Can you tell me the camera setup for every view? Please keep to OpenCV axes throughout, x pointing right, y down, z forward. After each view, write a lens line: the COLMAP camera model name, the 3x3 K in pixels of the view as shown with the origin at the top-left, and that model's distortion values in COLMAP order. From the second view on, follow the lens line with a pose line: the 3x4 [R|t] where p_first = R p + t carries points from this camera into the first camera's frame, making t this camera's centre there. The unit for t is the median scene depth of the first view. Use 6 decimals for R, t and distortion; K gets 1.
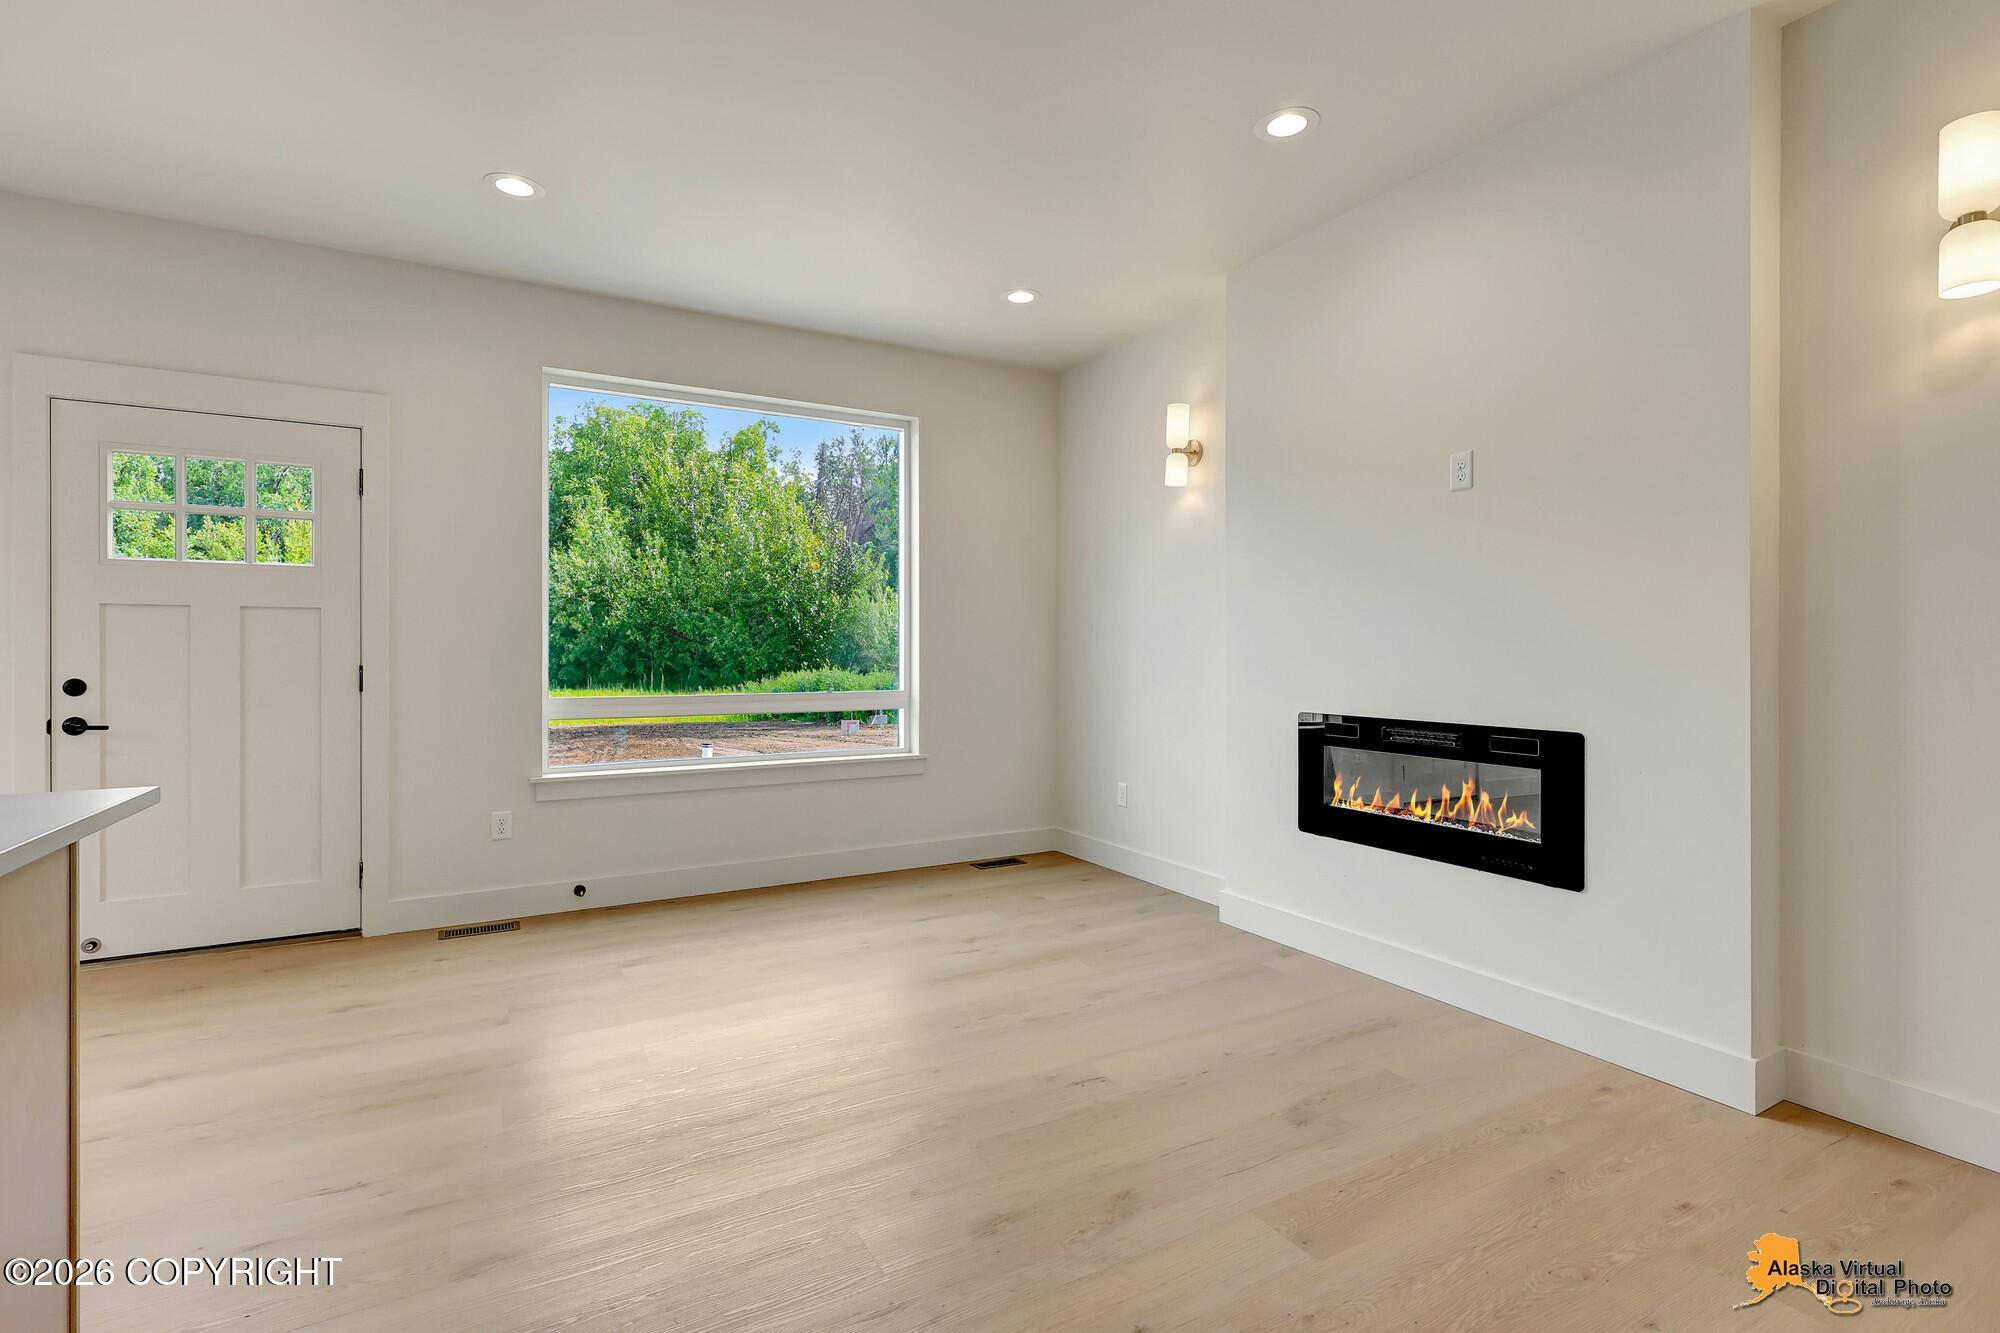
lens RADIAL K [[930.6, 0, 996.8], [0, 930.6, 647.8], [0, 0, 1]] dist [0.002728, 0.000567]
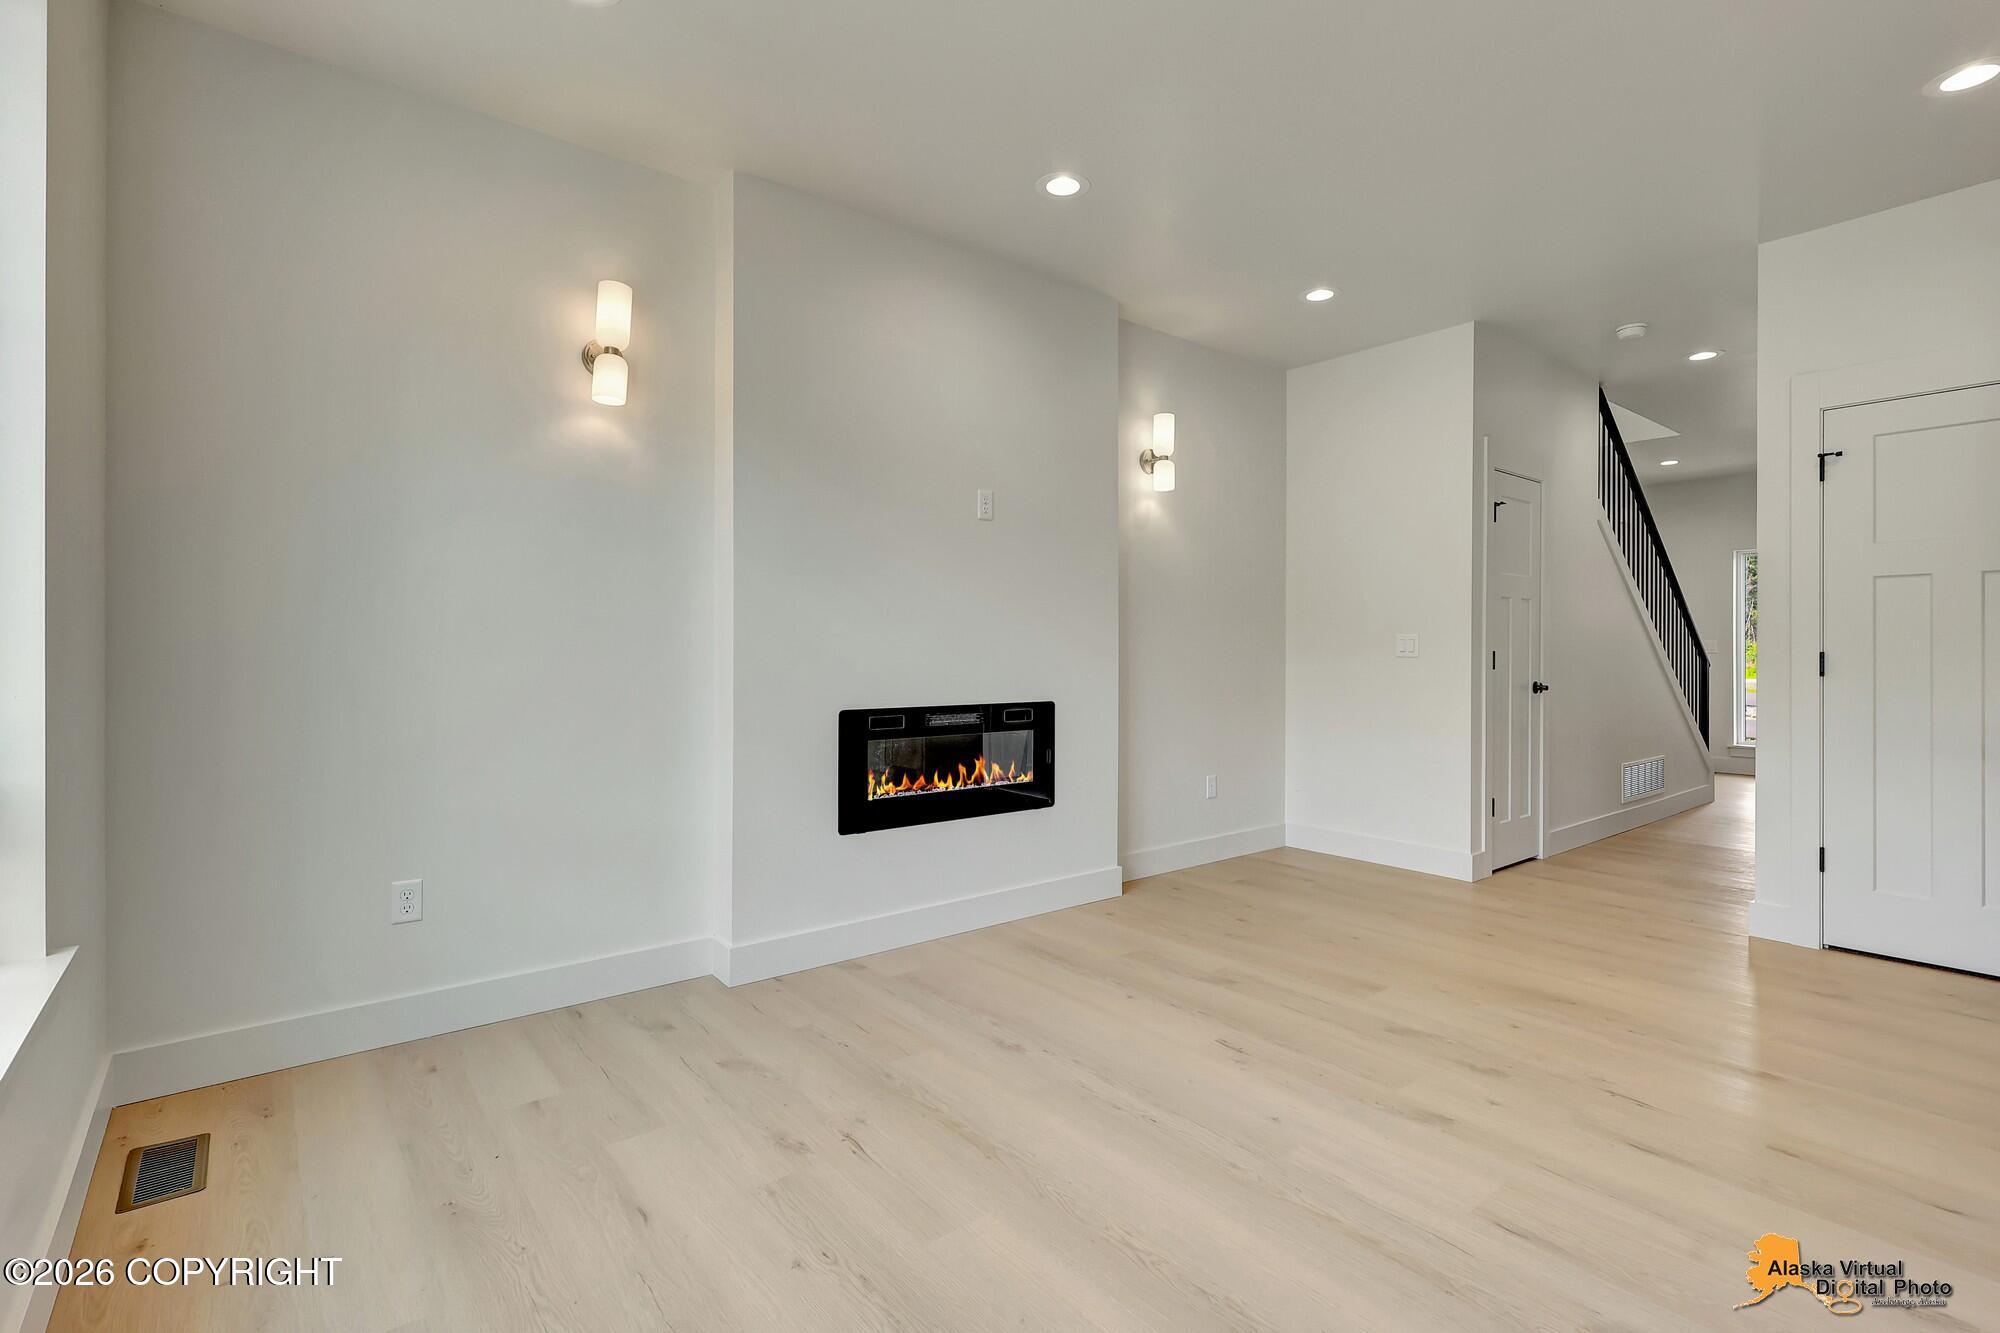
lens RADIAL K [[930.6, 0, 996.8], [0, 930.6, 647.8], [0, 0, 1]] dist [0.002728, 0.000567]
pose [[-0.160939, 0.001815, 0.986963, -0.702024], [-0.007346, 0.999968, -0.003037, 0.007968], [-0.986937, -0.007739, -0.160921, 1.101474]]
